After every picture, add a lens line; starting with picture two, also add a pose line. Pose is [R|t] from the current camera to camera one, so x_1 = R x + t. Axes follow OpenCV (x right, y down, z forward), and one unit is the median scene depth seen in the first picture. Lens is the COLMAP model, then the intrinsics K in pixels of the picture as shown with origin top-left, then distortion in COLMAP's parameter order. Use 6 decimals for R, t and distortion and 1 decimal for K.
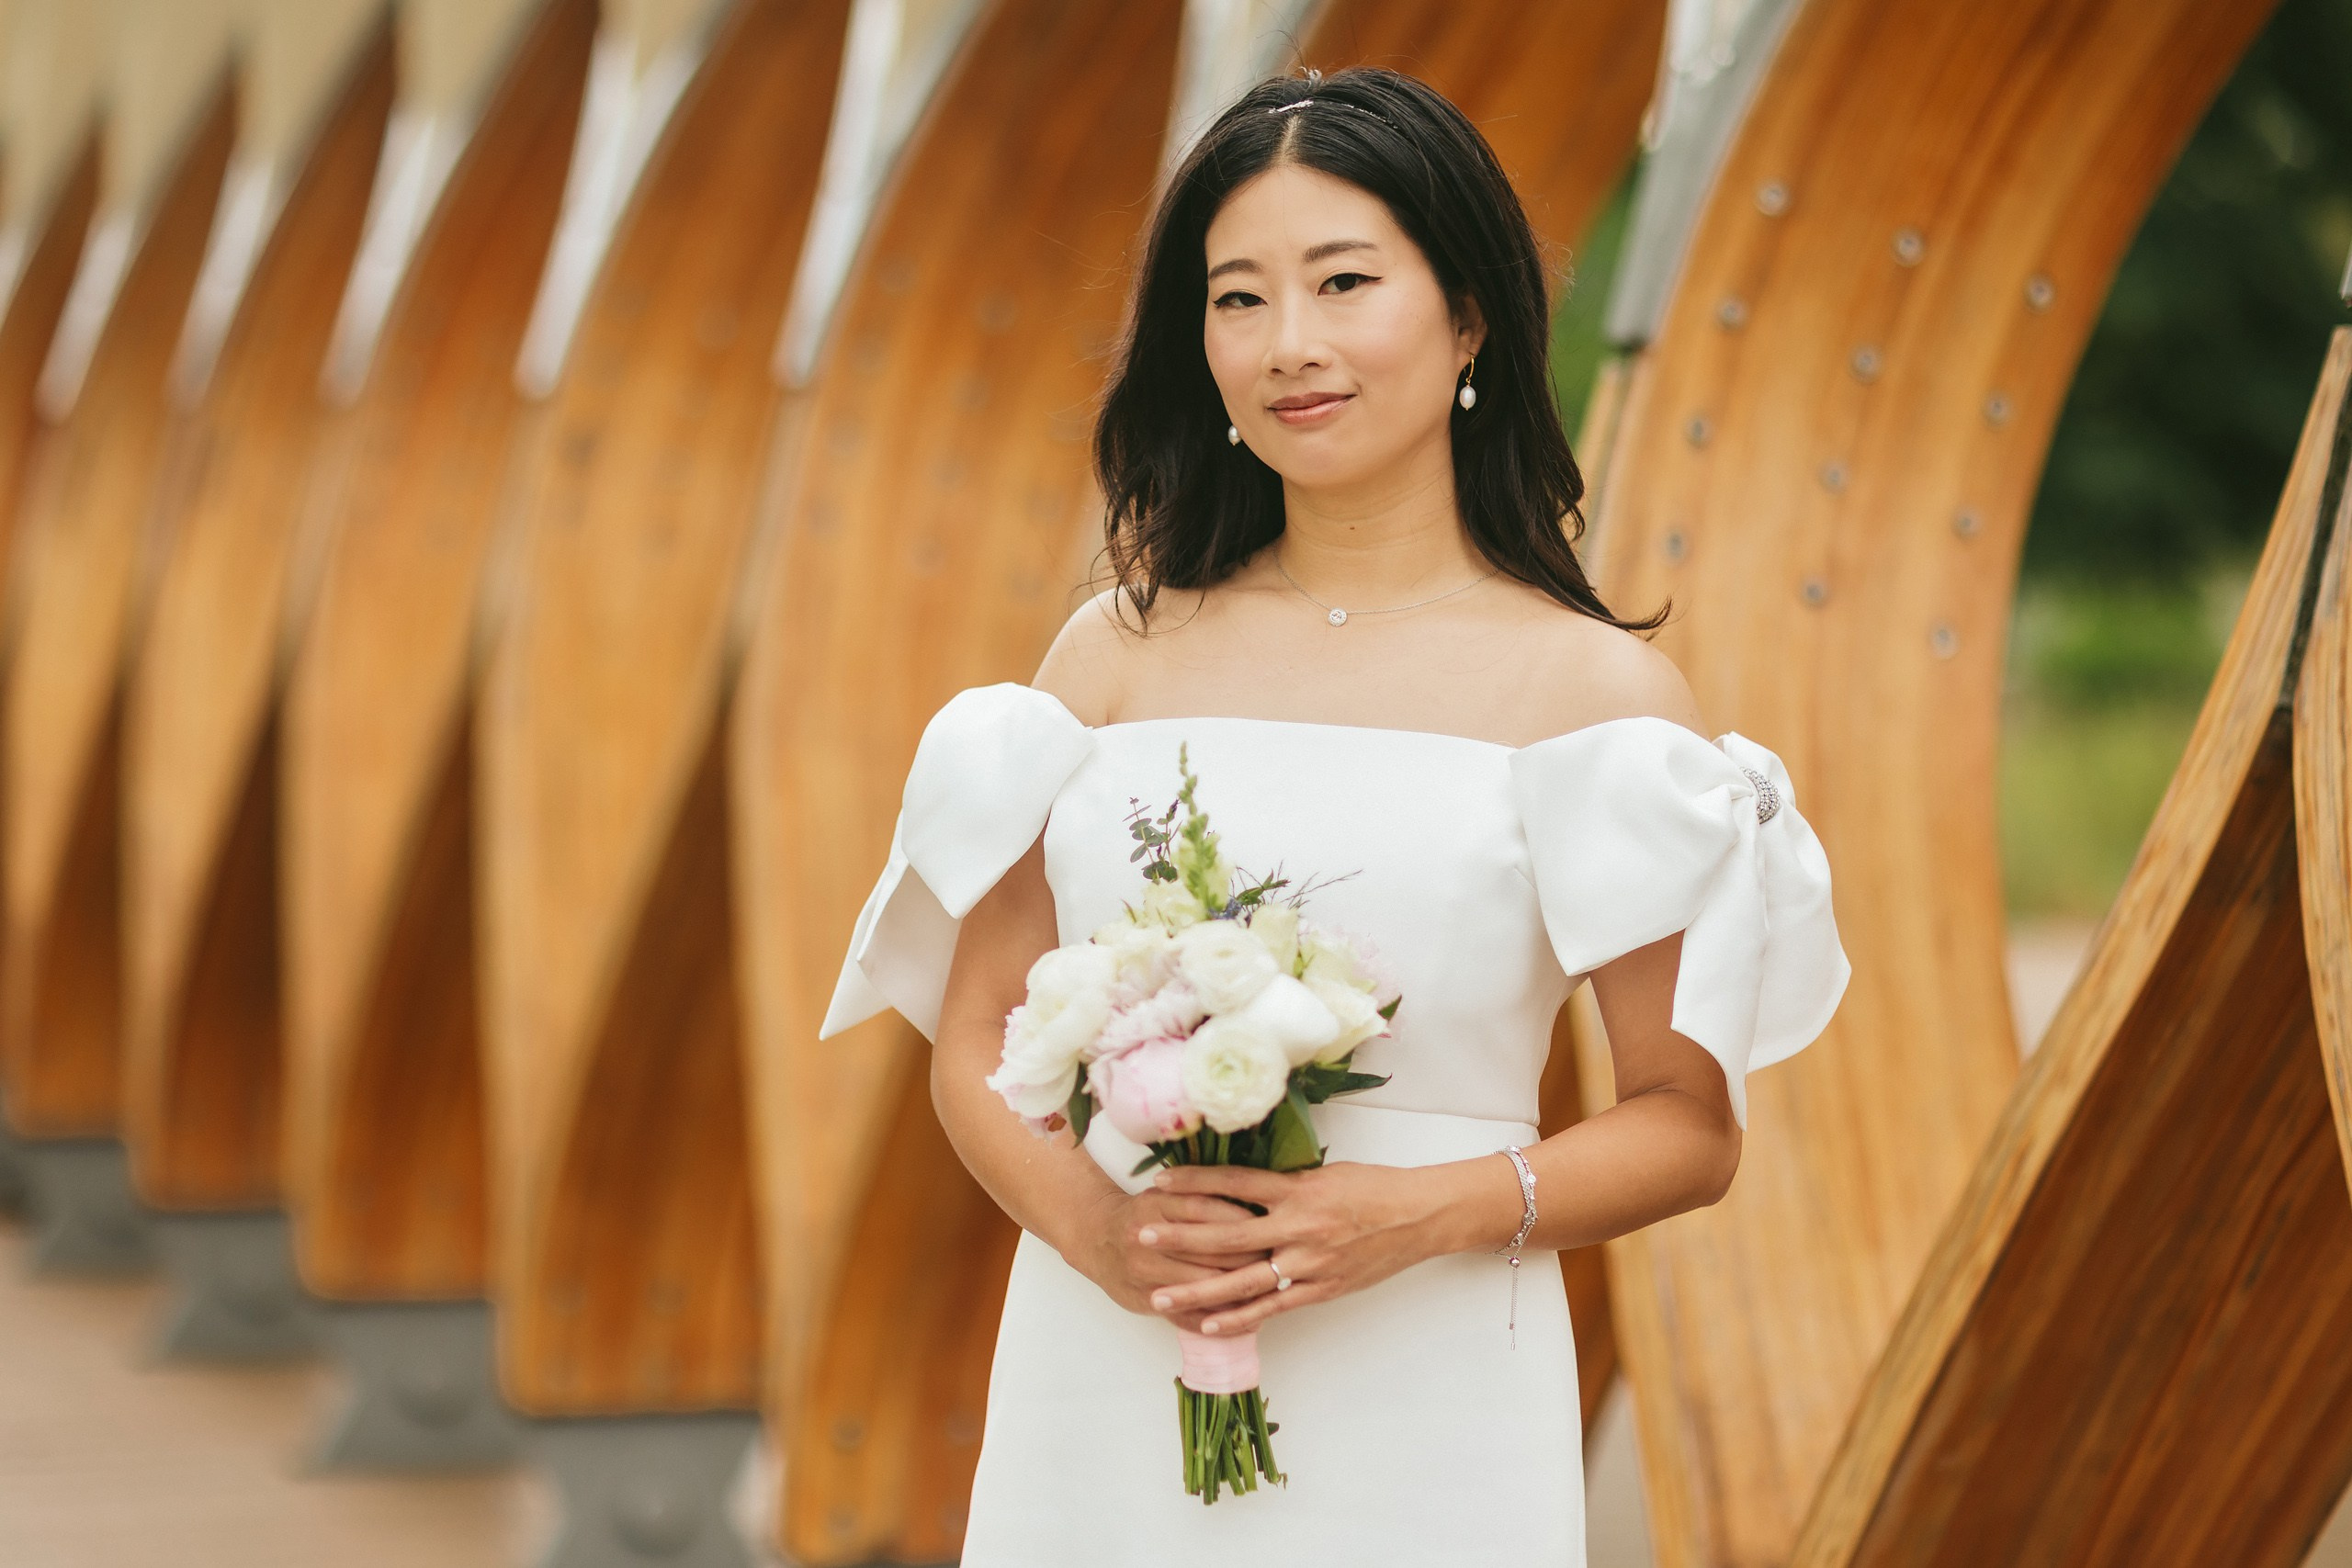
lens RADIAL K [[5840.6, 0, 1183.1], [0, 5840.6, 790.2], [0, 0, 1]] dist [0.019435, 0.000000]
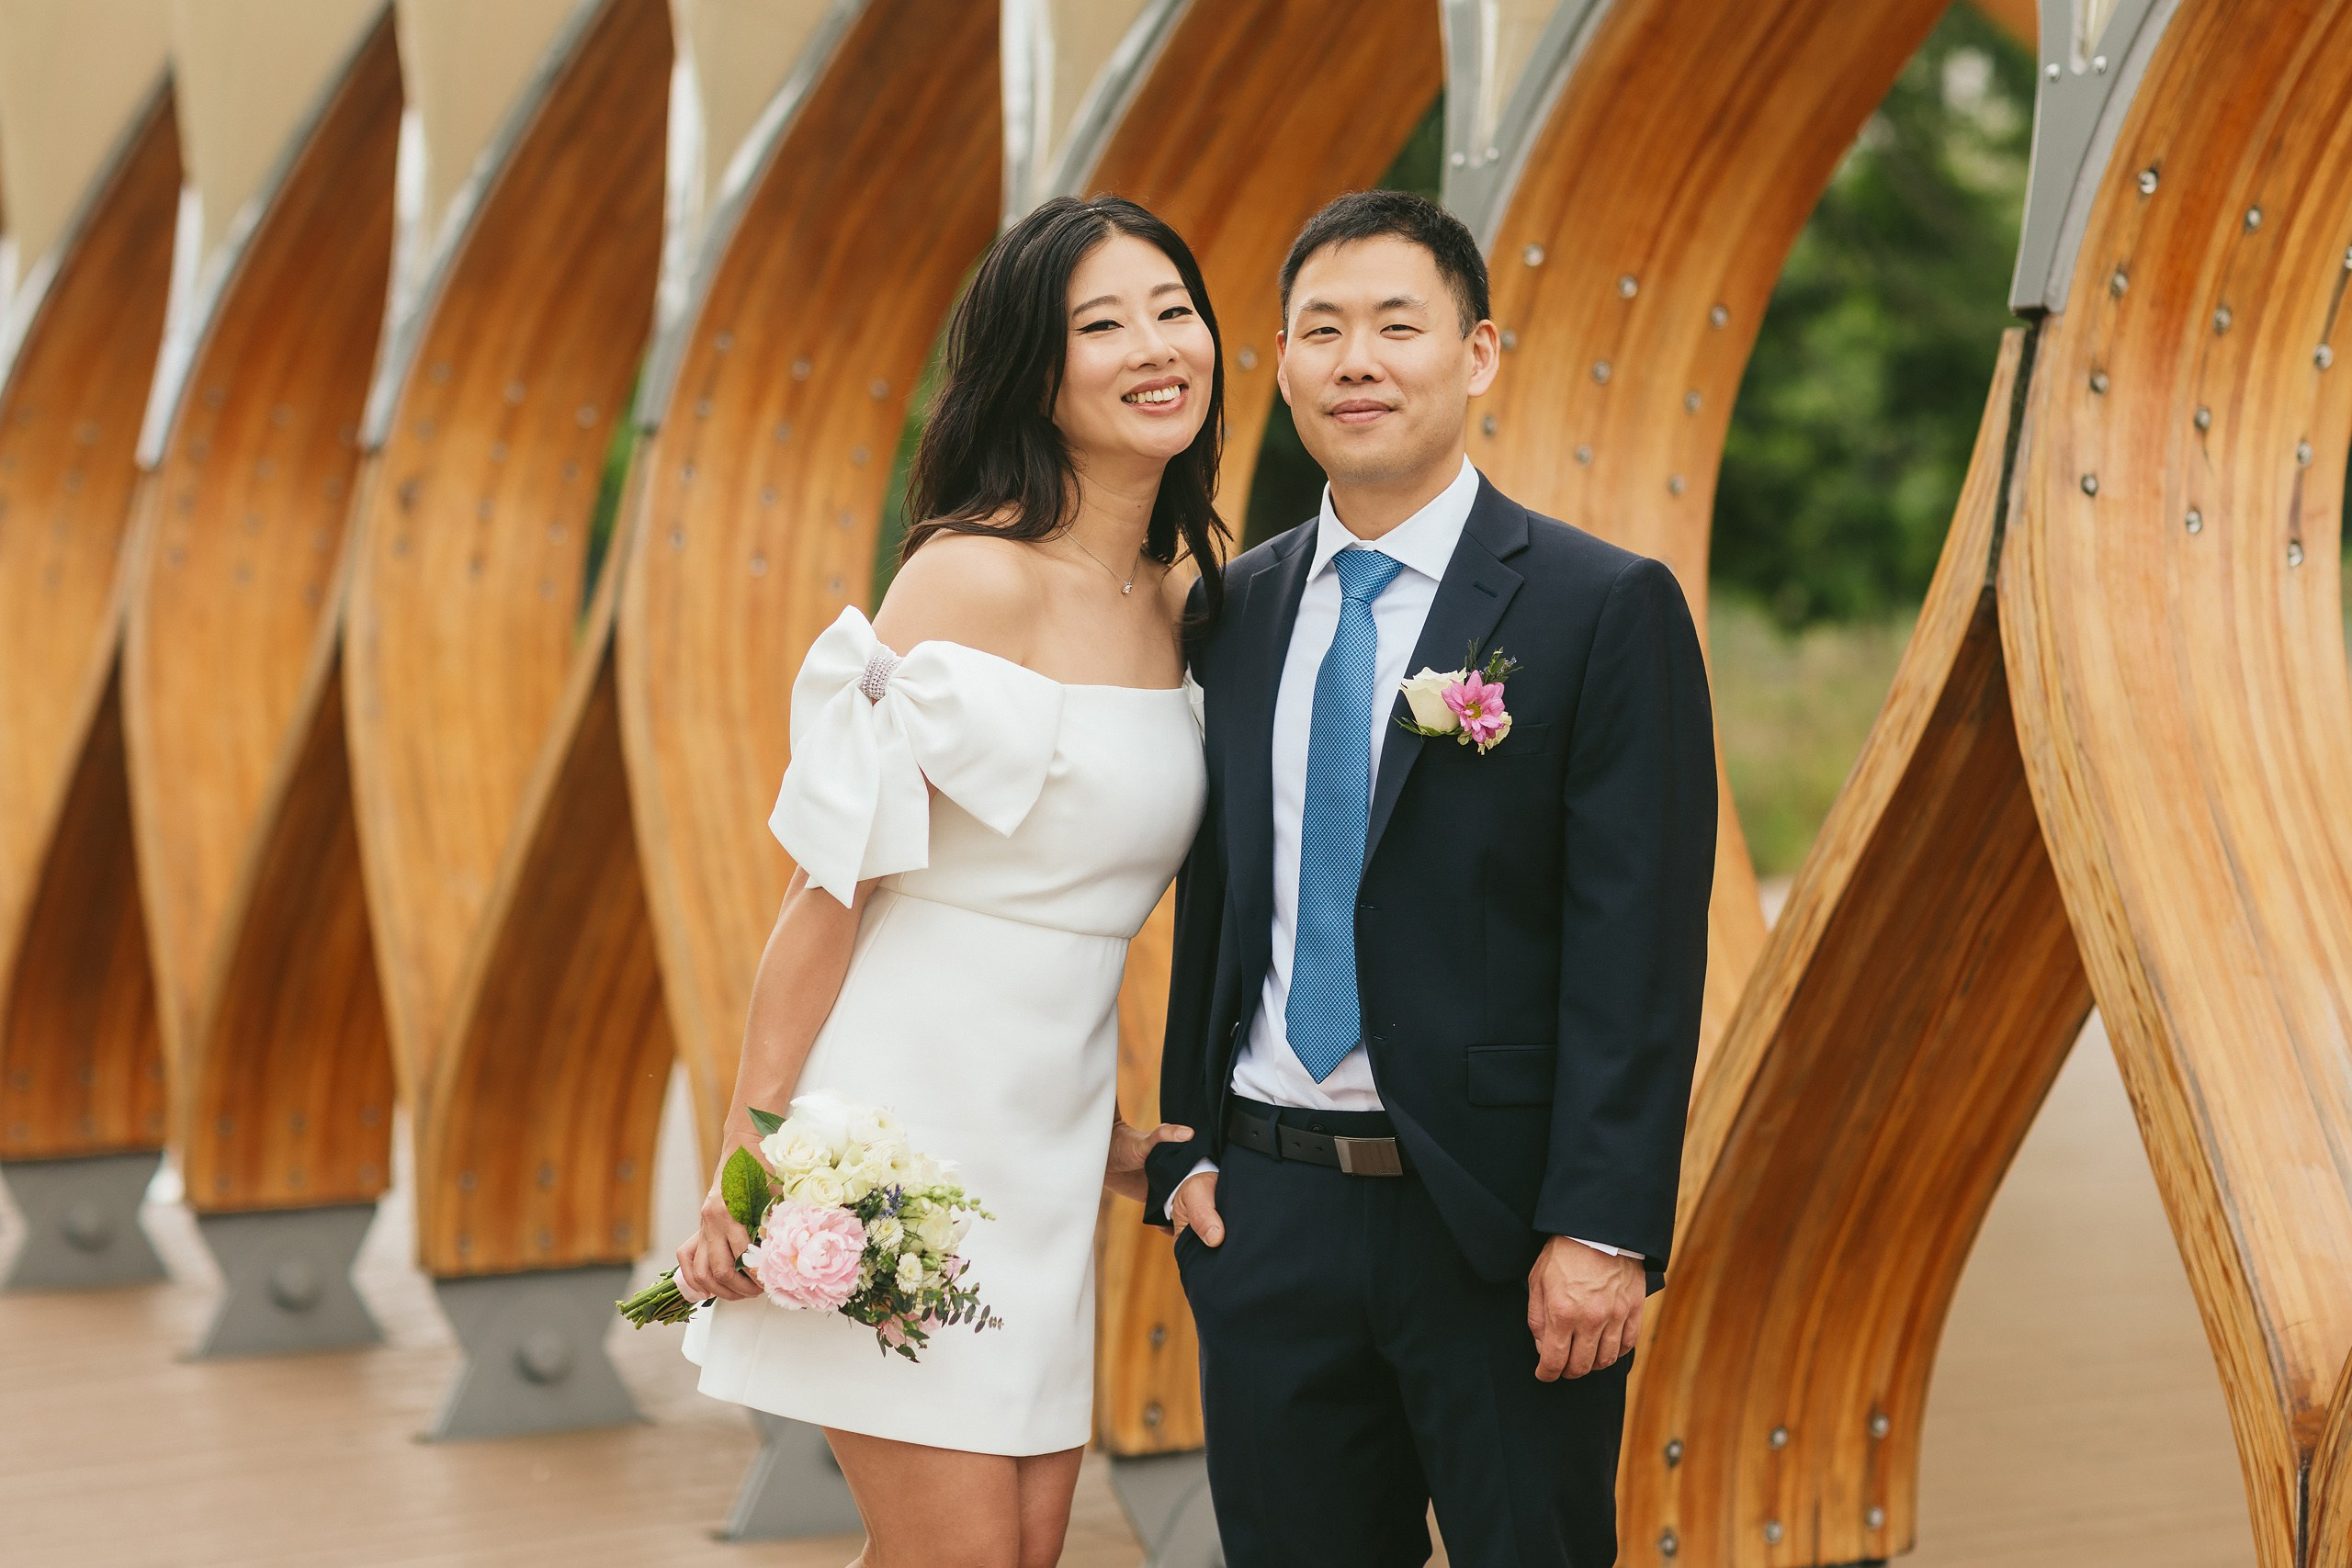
lens RADIAL K [[5840.6, 0, 1227.4], [0, 5840.6, 755.5], [0, 0, 1]] dist [0.019435, 0.000000]
pose [[0.989805, -0.047912, 0.134131, -0.191494], [0.049819, 0.998699, -0.010896, 0.032995], [-0.133434, 0.017467, 0.990904, -0.414121]]
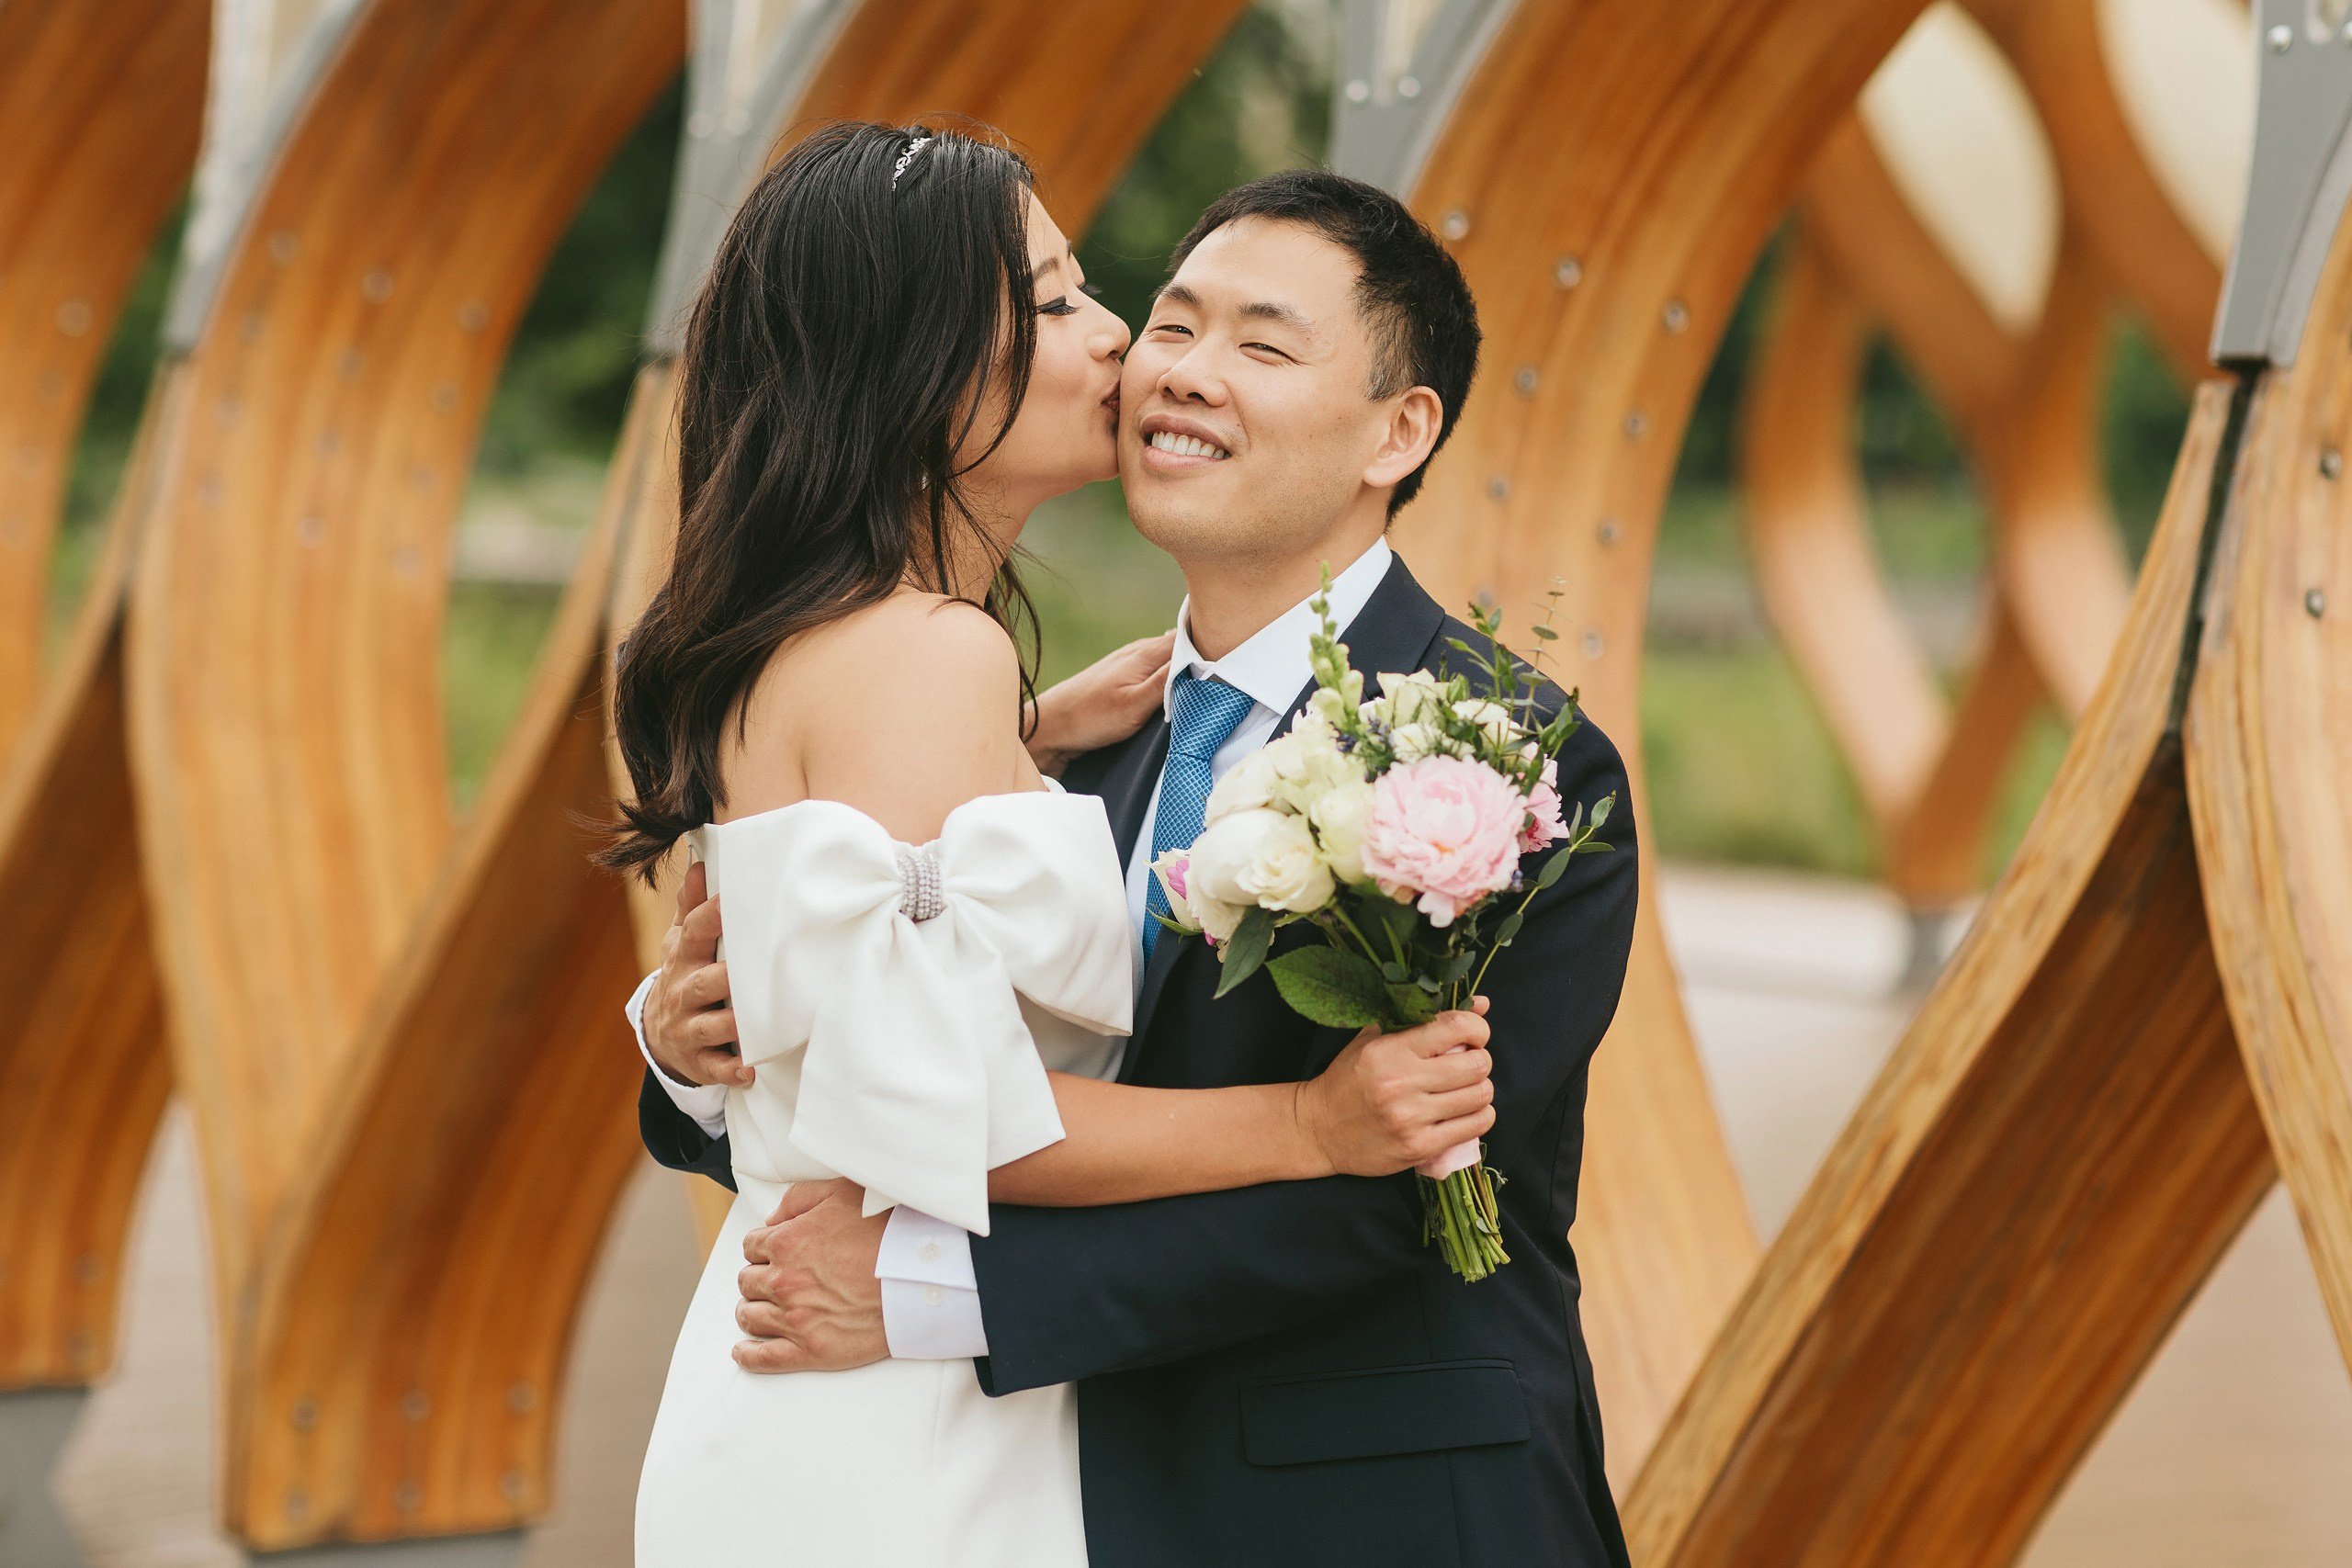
lens RADIAL K [[5840.6, 0, 1450.2], [0, 5840.6, 797.2], [0, 0, 1]] dist [0.019435, 0.000000]
pose [[0.958739, -0.000966, 0.284286, -0.235975], [-0.003757, 0.999864, 0.016068, -0.018194], [-0.284263, -0.016473, 0.958605, -0.004675]]
